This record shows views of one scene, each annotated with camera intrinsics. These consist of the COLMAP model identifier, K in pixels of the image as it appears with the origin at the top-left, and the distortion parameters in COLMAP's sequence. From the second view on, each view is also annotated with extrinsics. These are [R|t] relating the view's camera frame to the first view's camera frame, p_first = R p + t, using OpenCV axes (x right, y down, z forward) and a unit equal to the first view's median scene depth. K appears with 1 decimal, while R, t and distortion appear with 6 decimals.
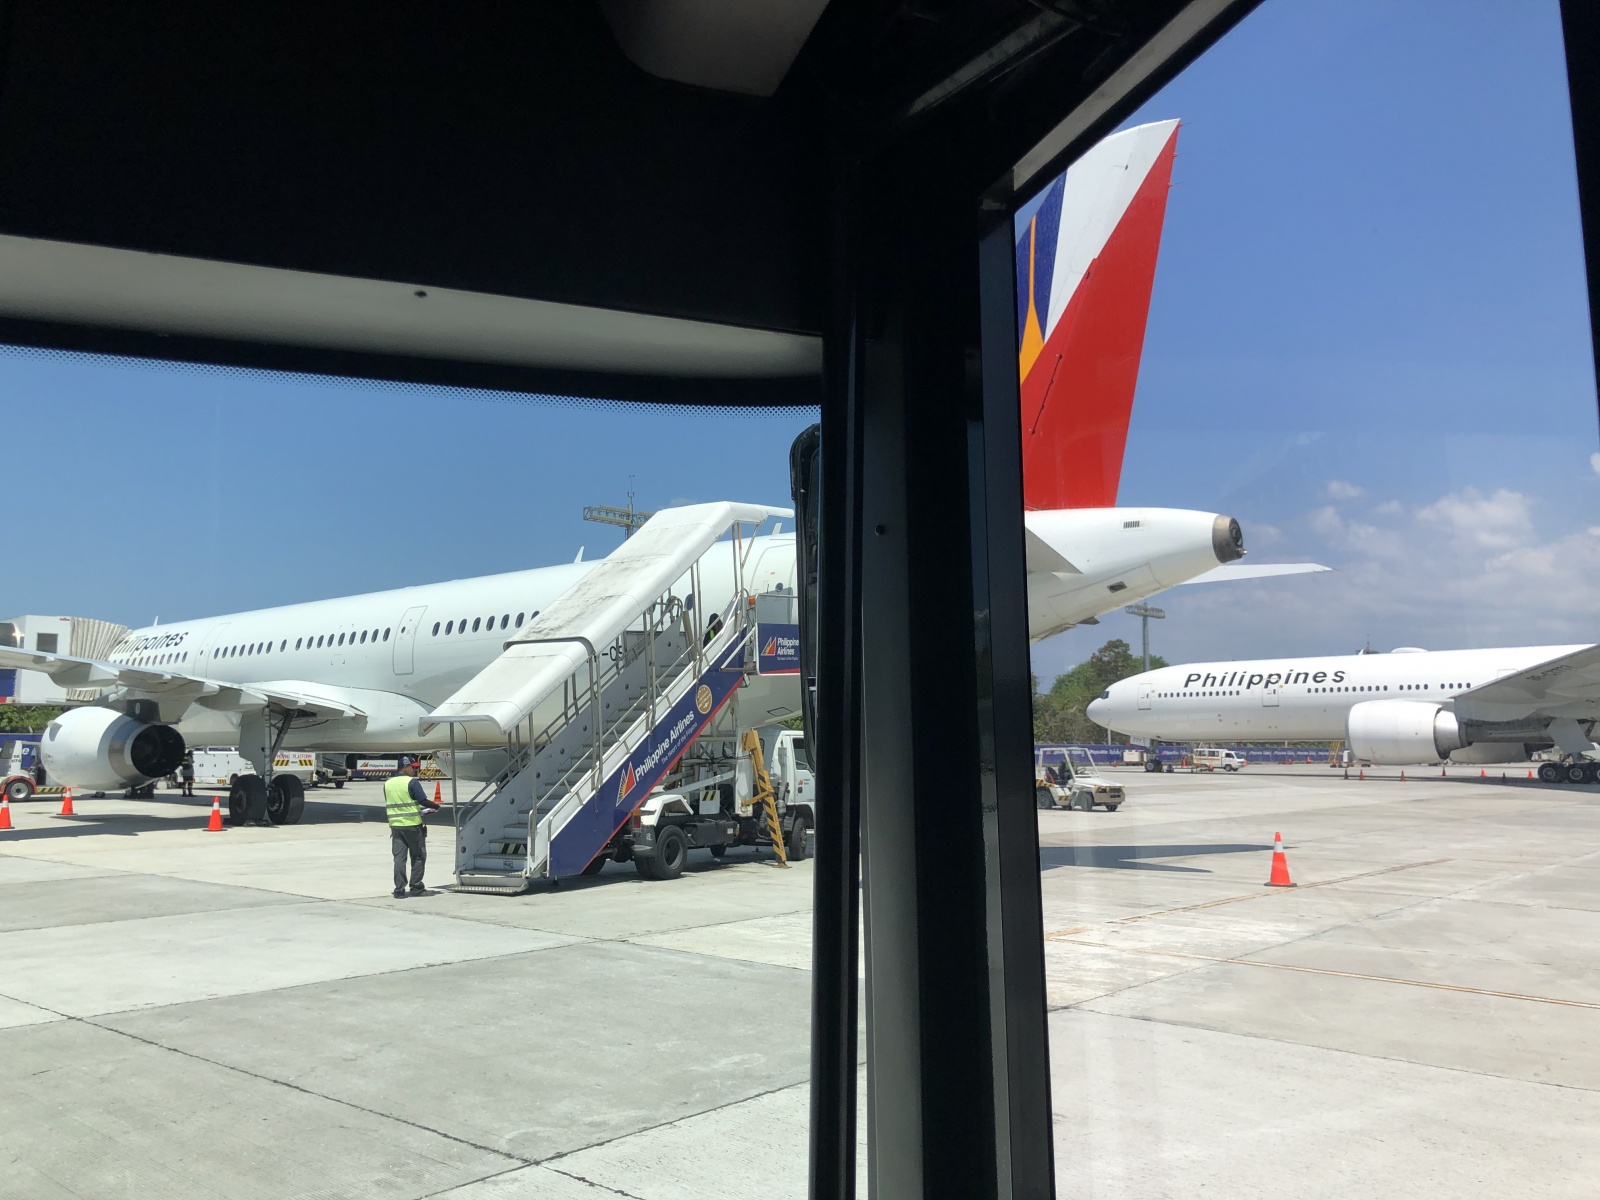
lens RADIAL K [[1289.7, 0, 800.0], [0, 1289.7, 600.0], [0, 0, 1]] dist [0.010874, 0.002764]
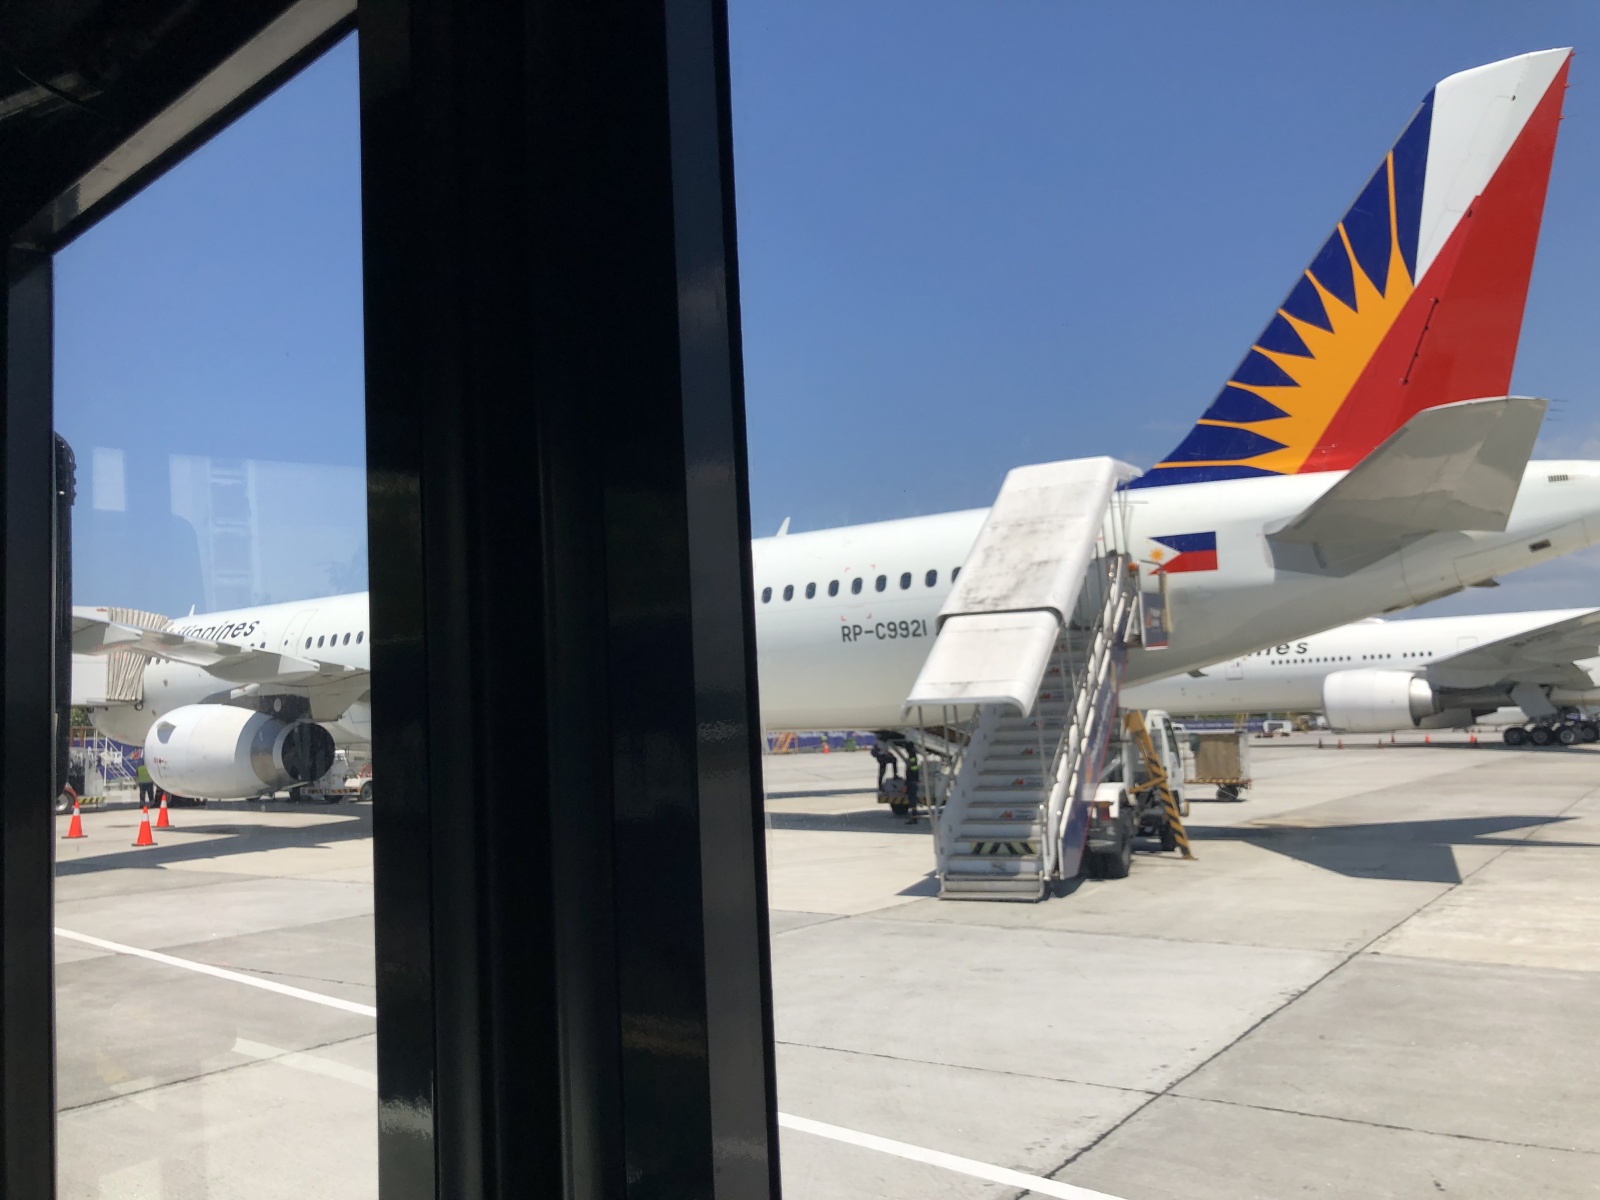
lens RADIAL K [[1289.7, 0, 800.0], [0, 1289.7, 600.0], [0, 0, 1]] dist [0.010874, 0.002764]
pose [[0.994310, -0.016656, 0.105212, -0.097770], [0.015384, 0.999799, 0.012885, 0.002270], [-0.105406, -0.011193, 0.994366, 0.031237]]
